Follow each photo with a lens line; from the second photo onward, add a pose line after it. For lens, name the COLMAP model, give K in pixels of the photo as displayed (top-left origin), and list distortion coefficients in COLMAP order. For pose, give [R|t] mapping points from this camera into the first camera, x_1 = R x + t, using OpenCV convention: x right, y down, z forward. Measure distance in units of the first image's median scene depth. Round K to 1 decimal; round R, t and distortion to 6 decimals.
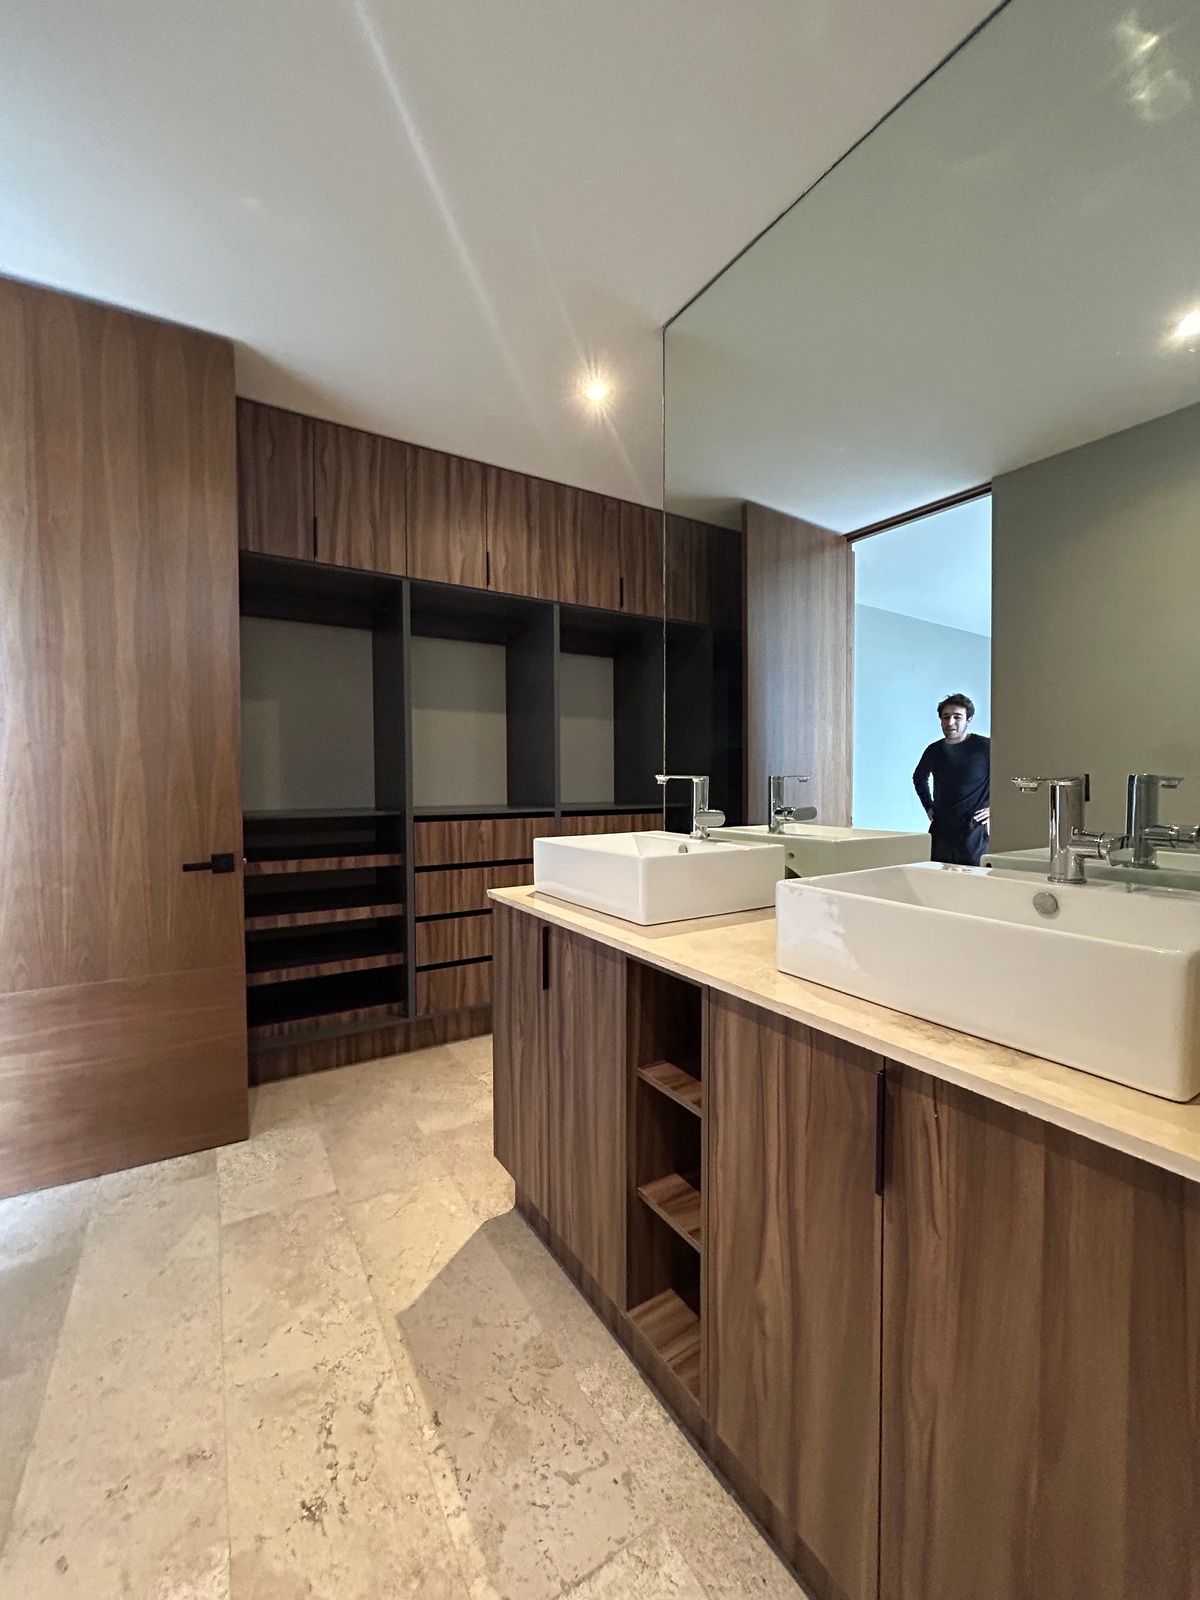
lens RADIAL K [[637.9, 0, 600.0], [0, 637.9, 800.0], [0, 0, 1]] dist [0.002568, -0.002704]
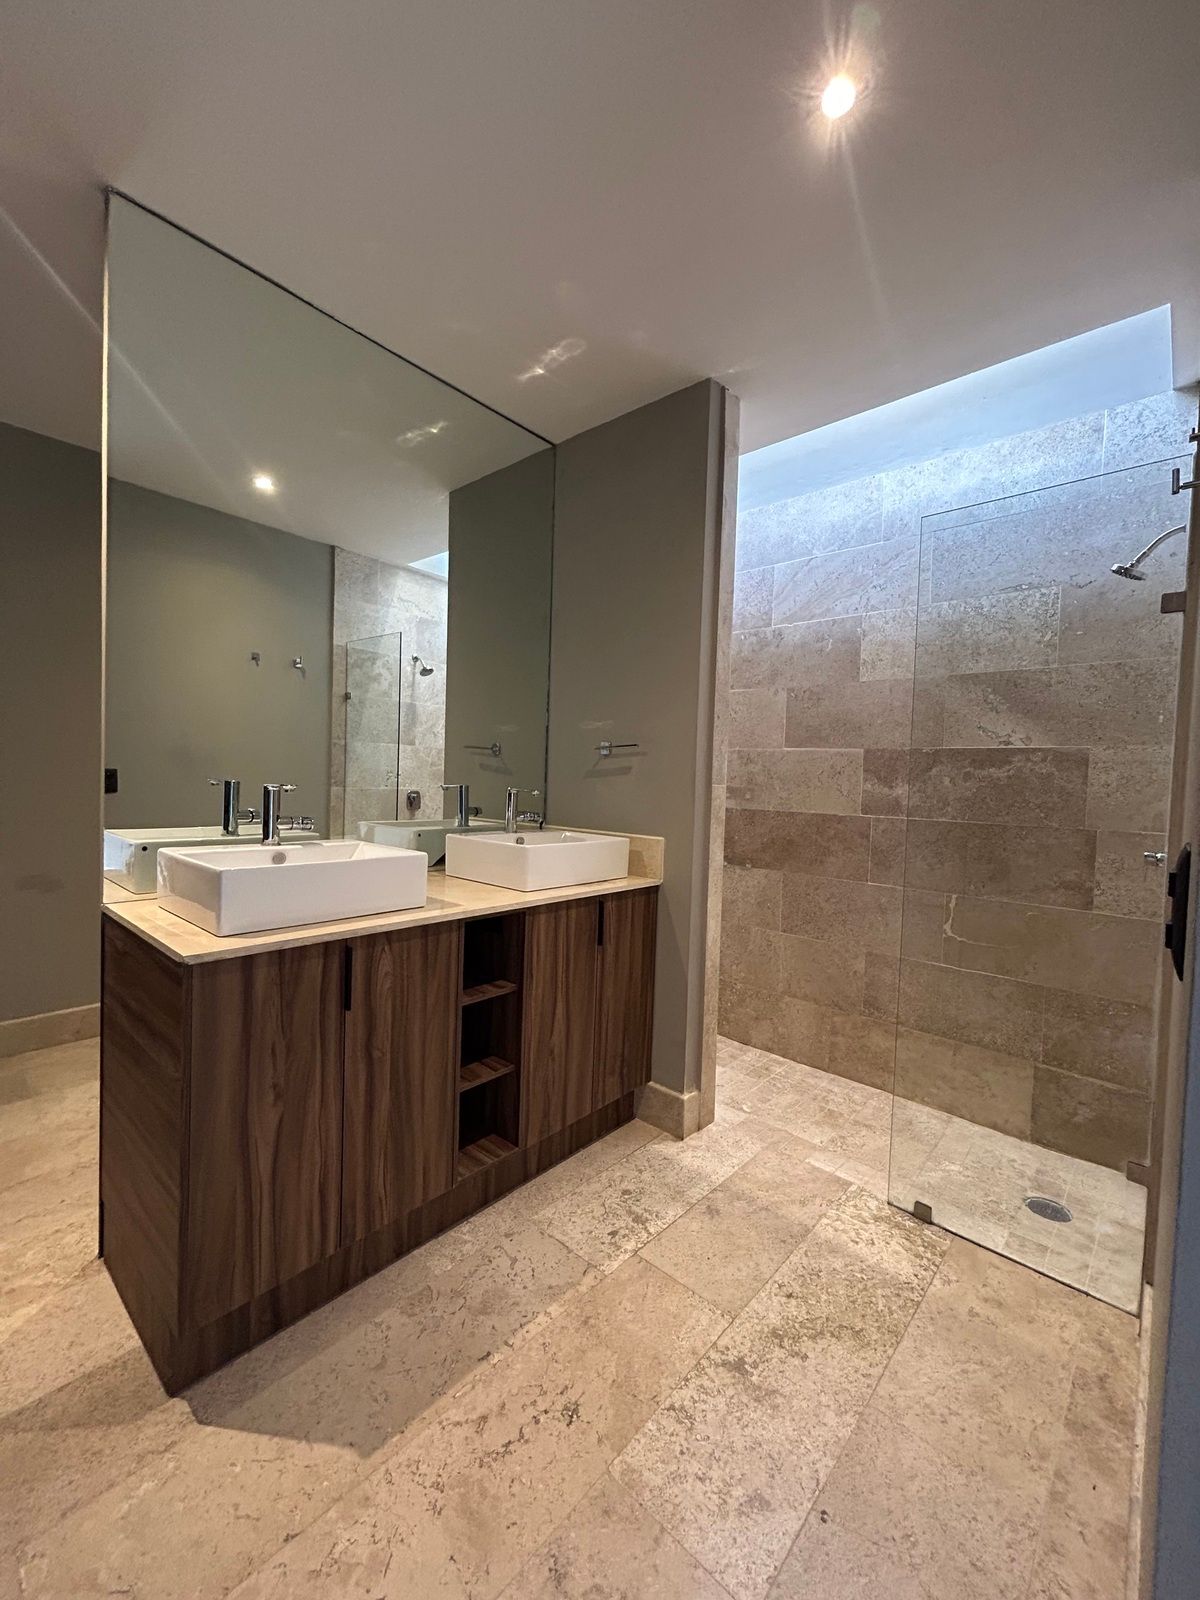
lens RADIAL K [[646.6, 0, 600.0], [0, 646.6, 800.0], [0, 0, 1]] dist [0.006473, -0.000082]
pose [[-0.284973, -0.038834, 0.957749, -1.346471], [-0.001316, 0.999194, 0.040123, -0.075009], [-0.958535, 0.010174, -0.284794, 1.083823]]
